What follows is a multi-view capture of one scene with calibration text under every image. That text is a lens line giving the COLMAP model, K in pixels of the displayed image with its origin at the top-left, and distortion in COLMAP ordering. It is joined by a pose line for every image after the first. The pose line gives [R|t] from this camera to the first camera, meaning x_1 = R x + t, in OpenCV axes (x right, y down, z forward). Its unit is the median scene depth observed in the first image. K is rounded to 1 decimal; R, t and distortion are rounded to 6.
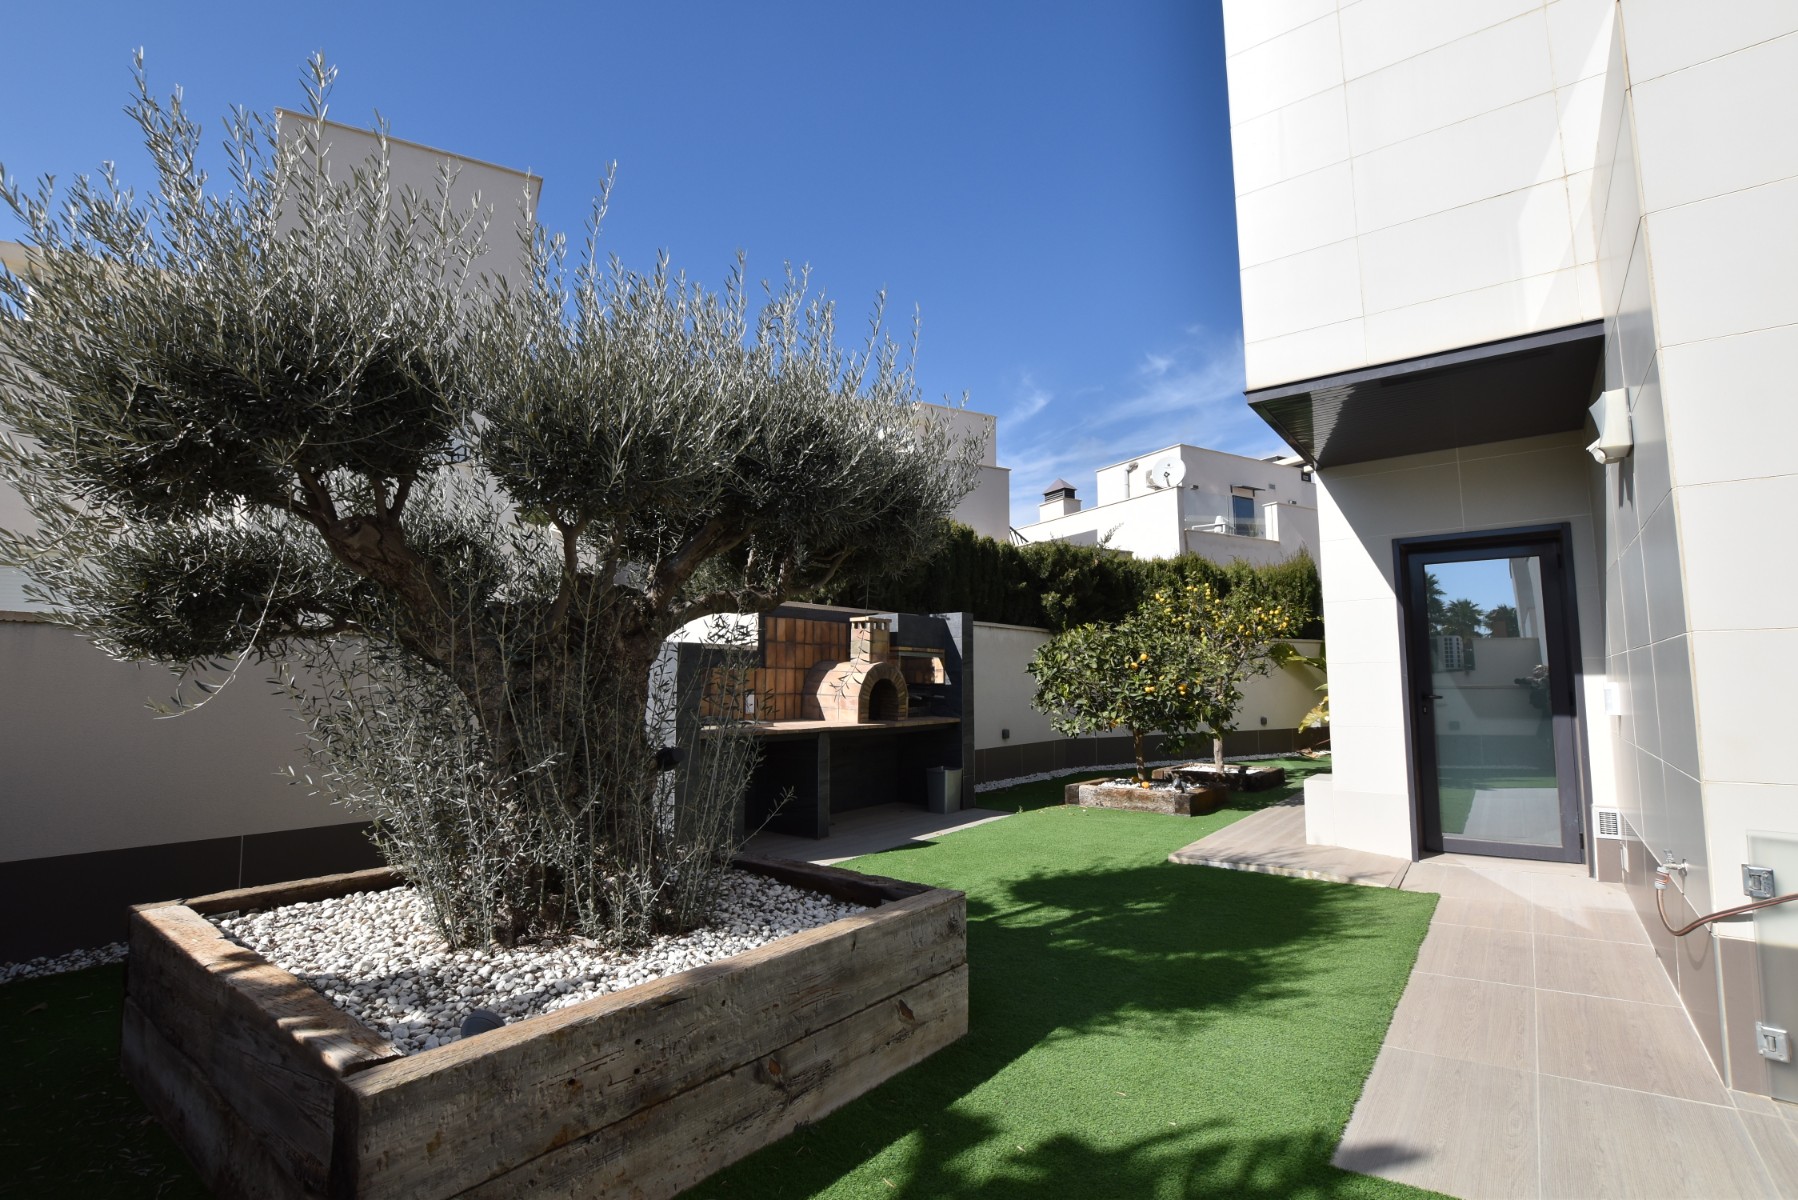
lens RADIAL K [[839.4, 0, 898.6], [0, 839.4, 600.4], [0, 0, 1]] dist [-0.026766, -0.000290]
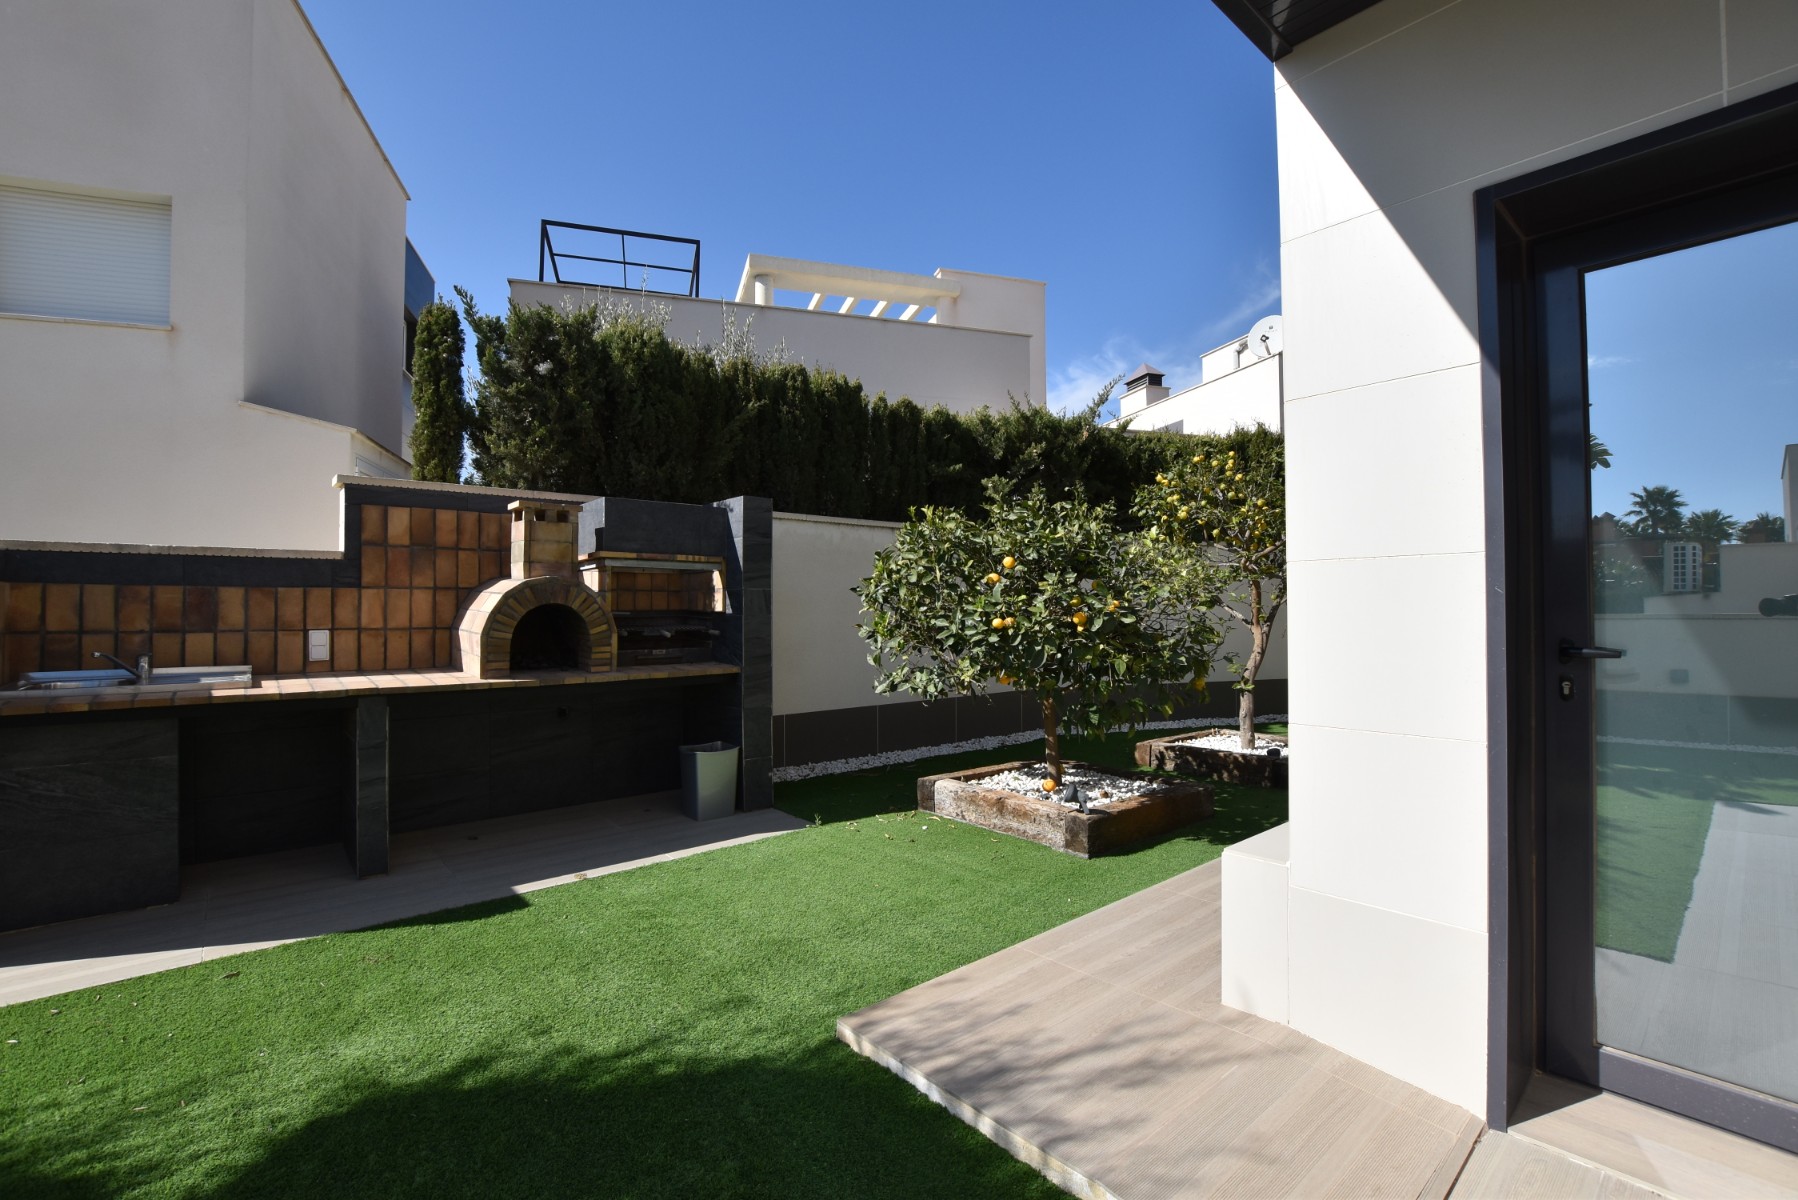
lens RADIAL K [[796.4, 0, 897.7], [0, 796.4, 601.9], [0, 0, 1]] dist [-0.031538, 0.003948]
pose [[0.978383, -0.004654, -0.206747, 0.318850], [0.022933, 0.996022, 0.086106, 0.045814], [0.205524, -0.088986, 0.974598, 0.467583]]
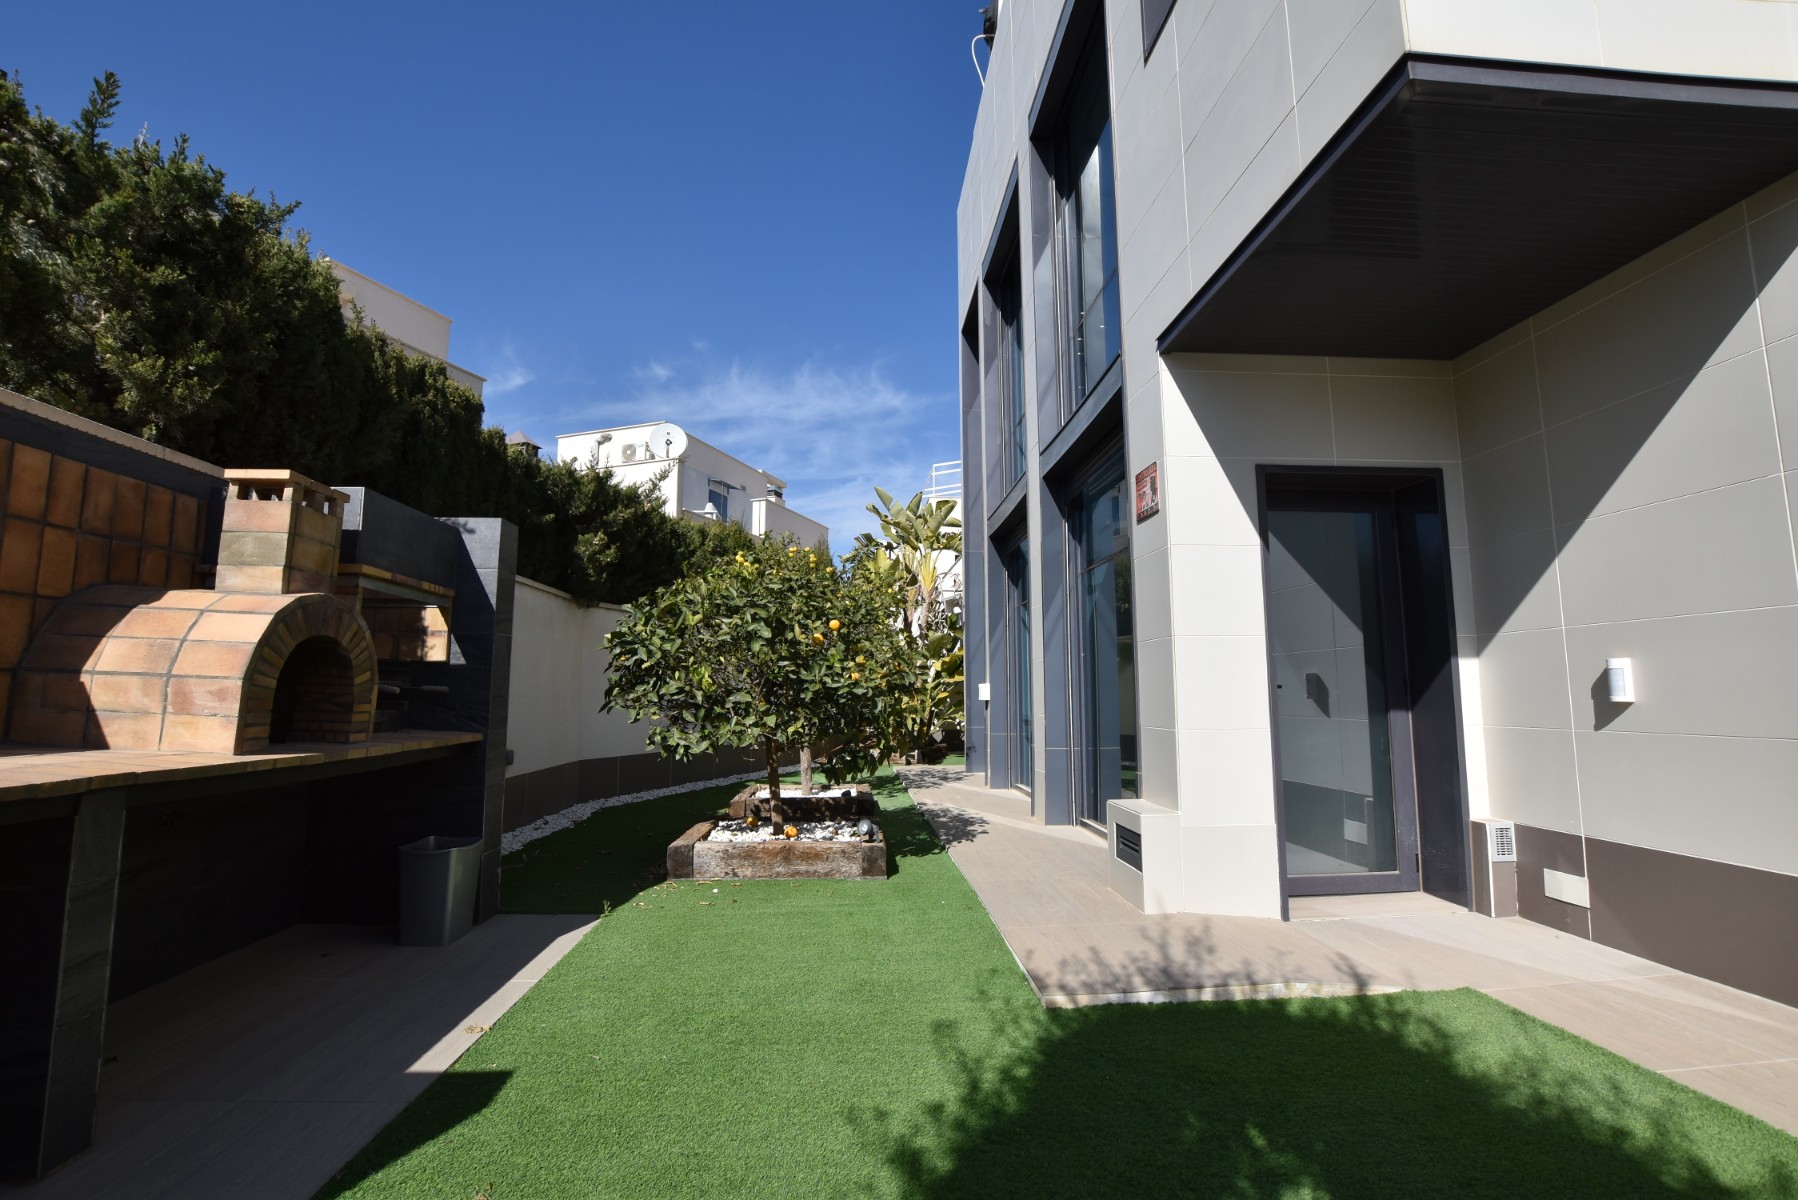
lens RADIAL K [[796.4, 0, 904.3], [0, 796.4, 597.9], [0, 0, 1]] dist [-0.031538, 0.003948]
pose [[0.747448, 0.081136, 0.659347, -0.052822], [-0.067287, 0.996656, -0.046367, 0.069575], [-0.660904, -0.009709, 0.750407, 0.513196]]
